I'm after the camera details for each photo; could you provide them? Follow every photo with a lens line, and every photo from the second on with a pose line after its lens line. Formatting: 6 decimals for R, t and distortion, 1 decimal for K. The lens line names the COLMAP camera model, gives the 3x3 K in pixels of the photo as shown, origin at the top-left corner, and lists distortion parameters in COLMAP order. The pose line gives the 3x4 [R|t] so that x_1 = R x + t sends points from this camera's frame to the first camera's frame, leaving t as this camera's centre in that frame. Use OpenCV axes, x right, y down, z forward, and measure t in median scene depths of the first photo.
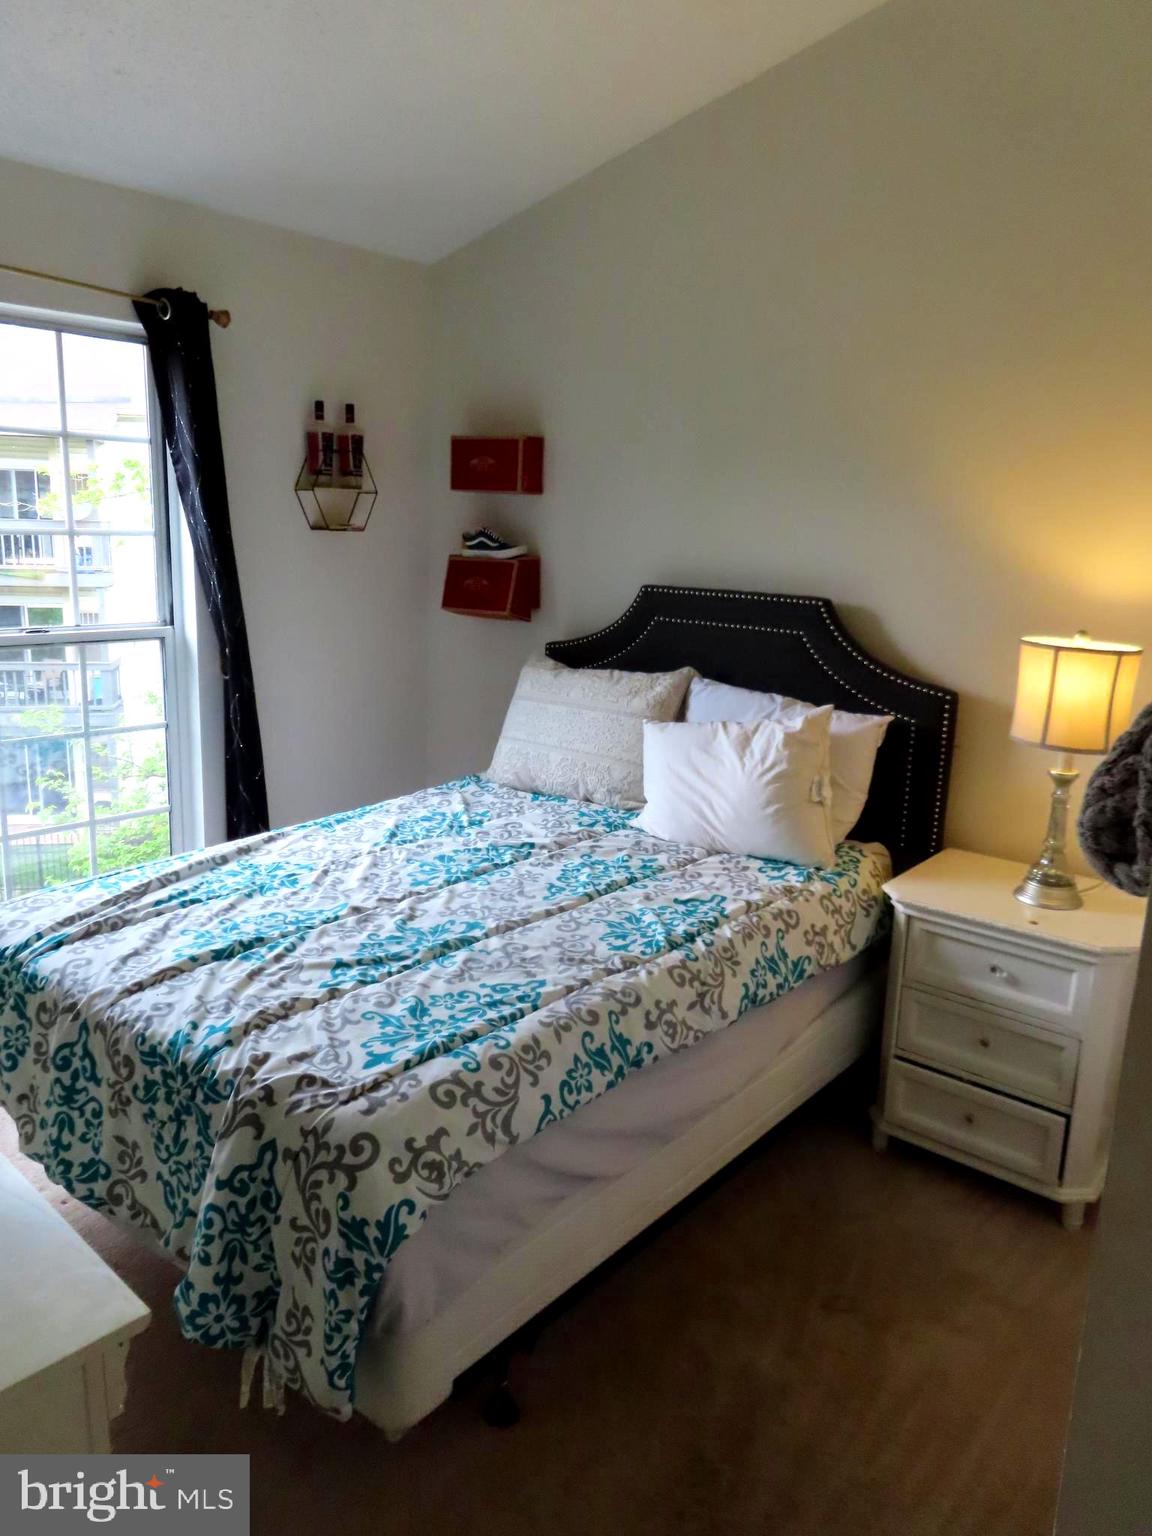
lens RADIAL K [[1105.7, 0, 576.0], [0, 1105.7, 768.0], [0, 0, 1]] dist [-0.003971, -0.002467]
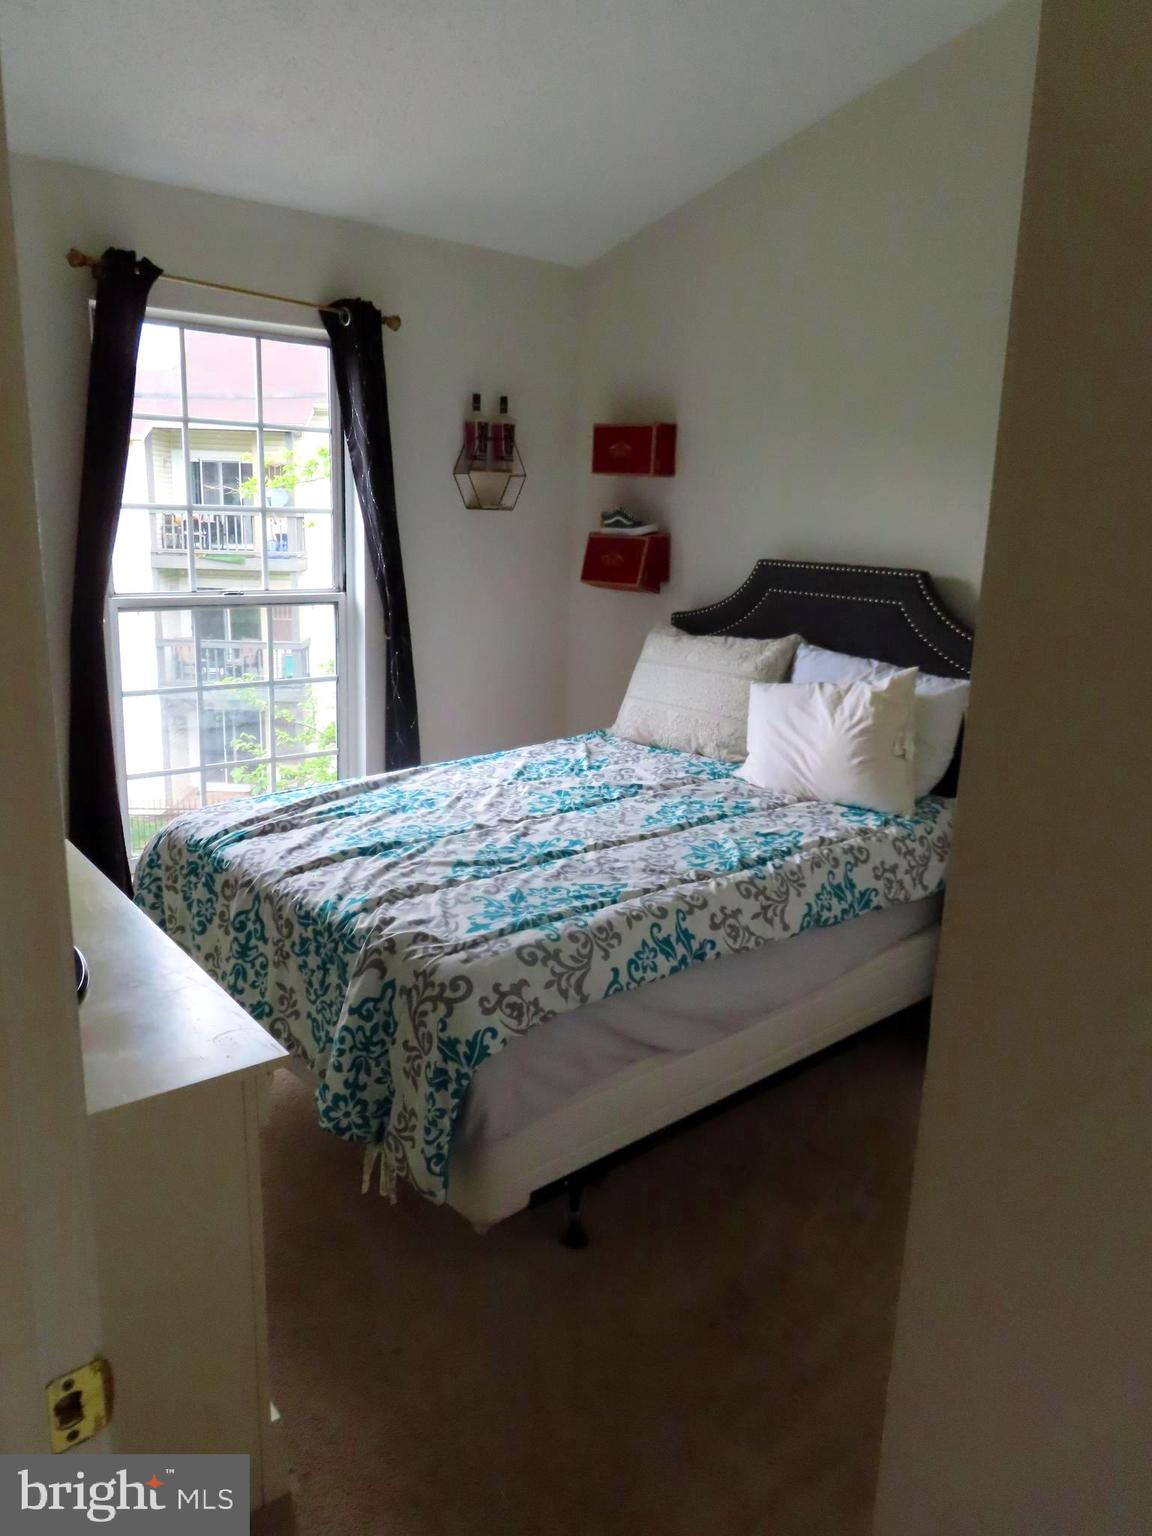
lens RADIAL K [[1105.7, 0, 576.0], [0, 1105.7, 768.0], [0, 0, 1]] dist [-0.003971, -0.002467]
pose [[0.987707, 0.036622, -0.151966, 0.090549], [-0.035268, 0.999311, 0.011598, 0.054897], [0.152286, -0.006095, 0.988318, -0.170730]]
